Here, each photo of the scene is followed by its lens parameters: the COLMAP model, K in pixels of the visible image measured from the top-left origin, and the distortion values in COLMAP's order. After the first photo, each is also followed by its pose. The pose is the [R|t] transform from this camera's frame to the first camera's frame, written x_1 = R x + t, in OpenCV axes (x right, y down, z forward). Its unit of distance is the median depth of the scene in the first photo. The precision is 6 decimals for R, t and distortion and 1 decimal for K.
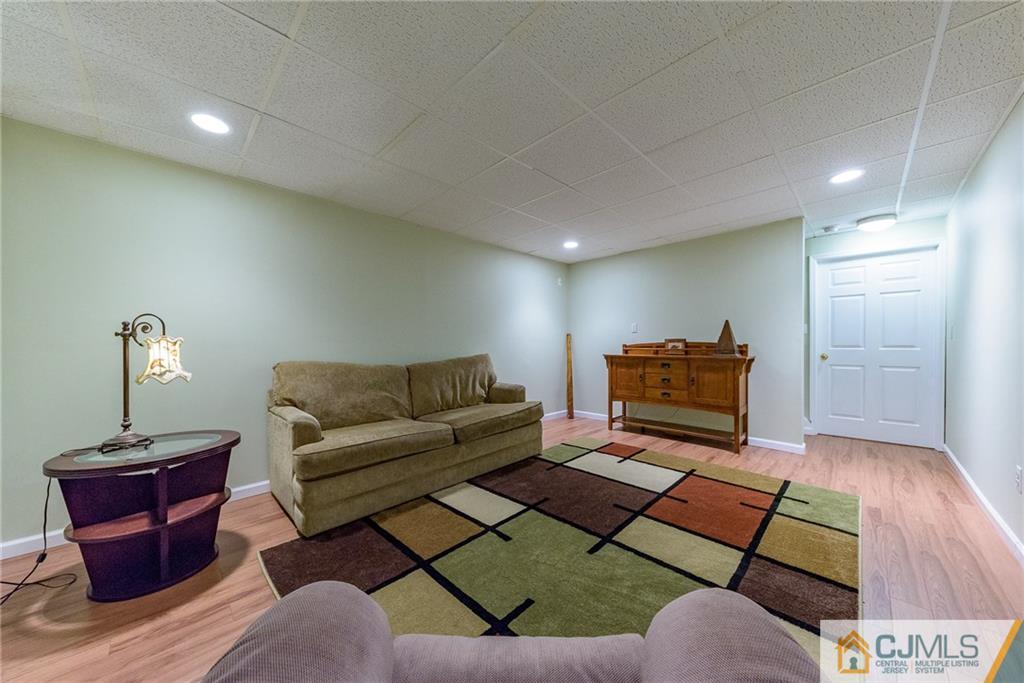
lens RADIAL K [[348.1, 0, 515.9], [0, 348.1, 347.2], [0, 0, 1]] dist [0.018738, -0.006924]
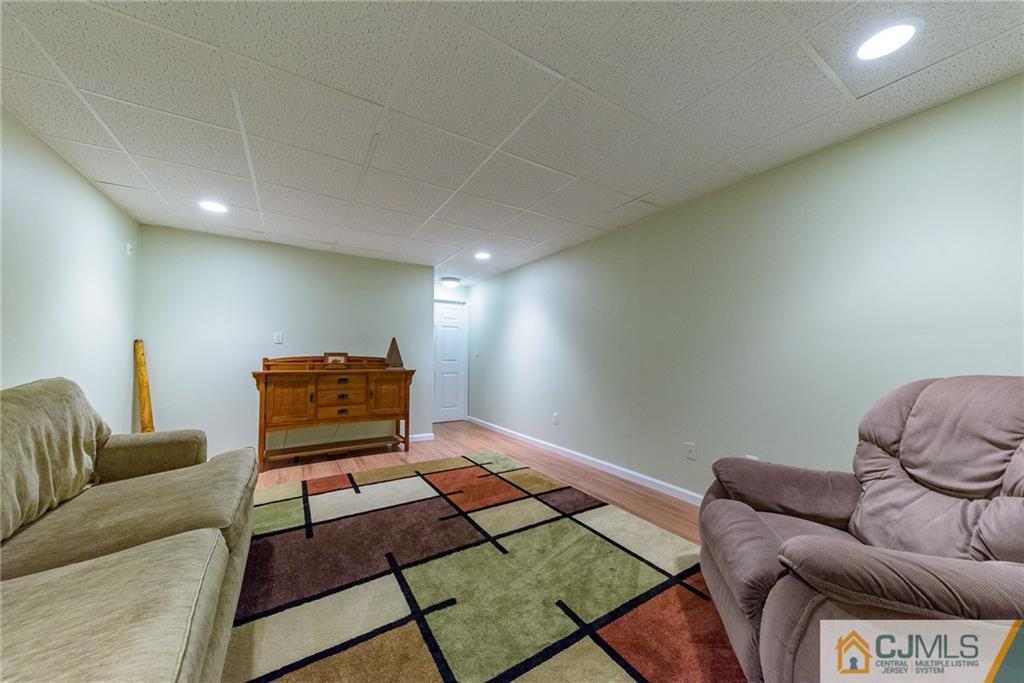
lens RADIAL K [[348.1, 0, 515.9], [0, 348.1, 347.2], [0, 0, 1]] dist [0.018738, -0.006924]
pose [[0.229645, 0.036471, 0.972591, -0.433018], [0.001426, 0.999284, -0.037809, -0.002467], [-0.973273, 0.010070, 0.229429, 0.363658]]
